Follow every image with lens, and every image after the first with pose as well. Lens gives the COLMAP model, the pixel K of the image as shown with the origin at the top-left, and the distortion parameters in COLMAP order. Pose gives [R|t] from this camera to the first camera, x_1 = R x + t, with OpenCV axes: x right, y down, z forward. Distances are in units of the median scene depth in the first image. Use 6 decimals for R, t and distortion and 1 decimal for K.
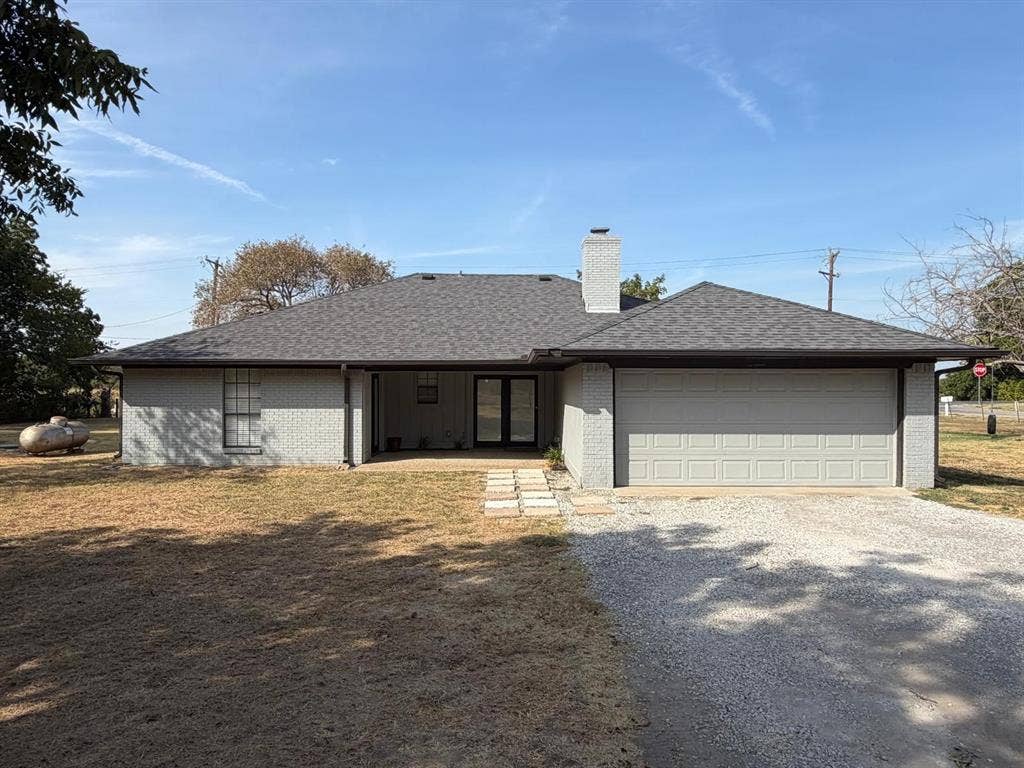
lens RADIAL K [[688.5, 0, 512.2], [0, 688.5, 389.5], [0, 0, 1]] dist [0.039399, -0.031239]
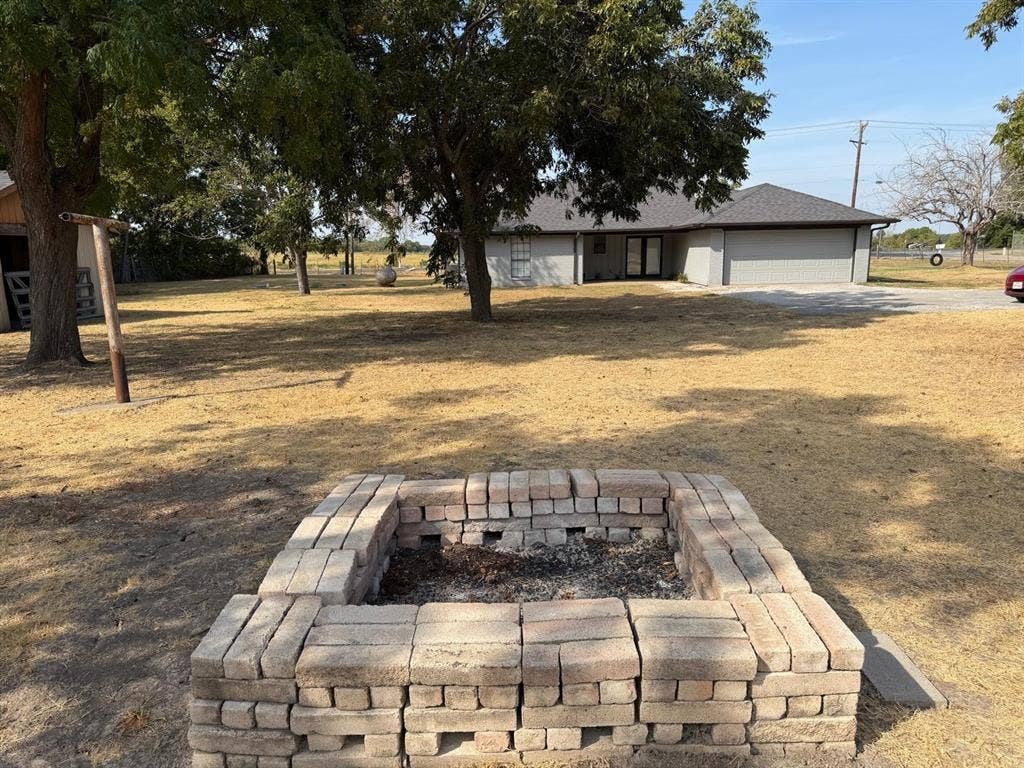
lens RADIAL K [[688.5, 0, 507.2], [0, 688.5, 377.6], [0, 0, 1]] dist [0.039399, -0.031239]
pose [[0.998902, -0.011513, -0.045418, -0.346219], [0.019494, 0.983583, 0.179399, 0.014823], [0.042607, -0.180087, 0.982728, -0.987486]]
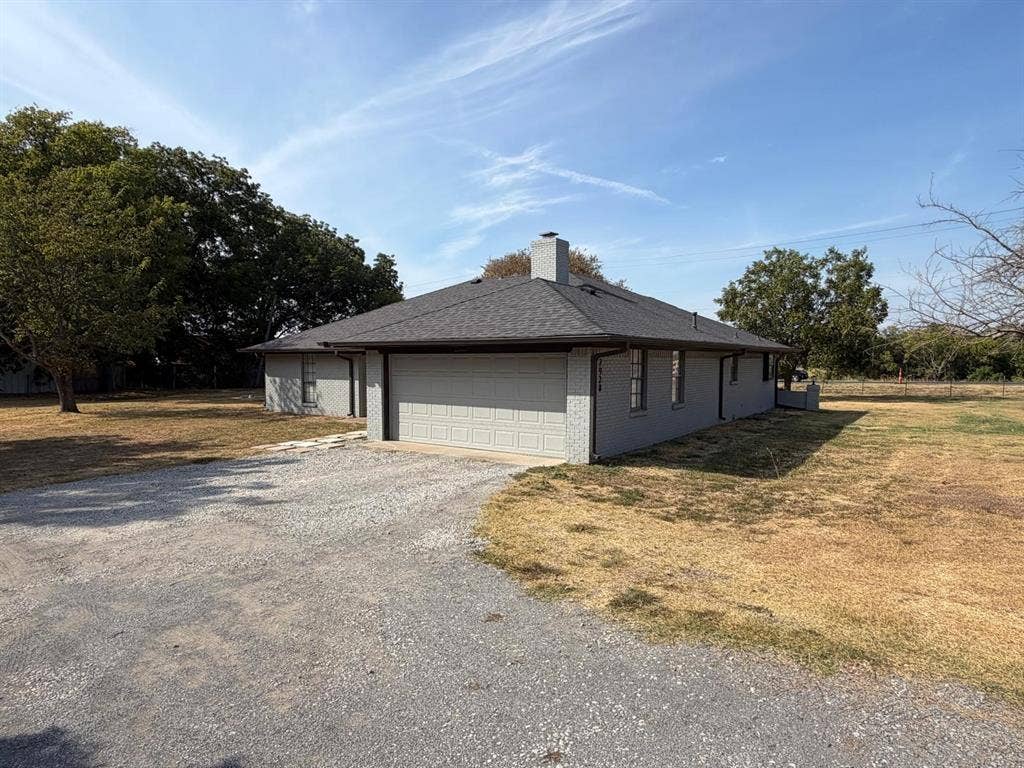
lens RADIAL K [[598.3, 0, 501.4], [0, 598.3, 392.6], [0, 0, 1]] dist [0.003494, -0.004110]
pose [[0.812630, 0.032292, -0.581884, 0.784871], [-0.005480, 0.998843, 0.047778, -0.009425], [0.582754, -0.035637, 0.811867, 0.130785]]
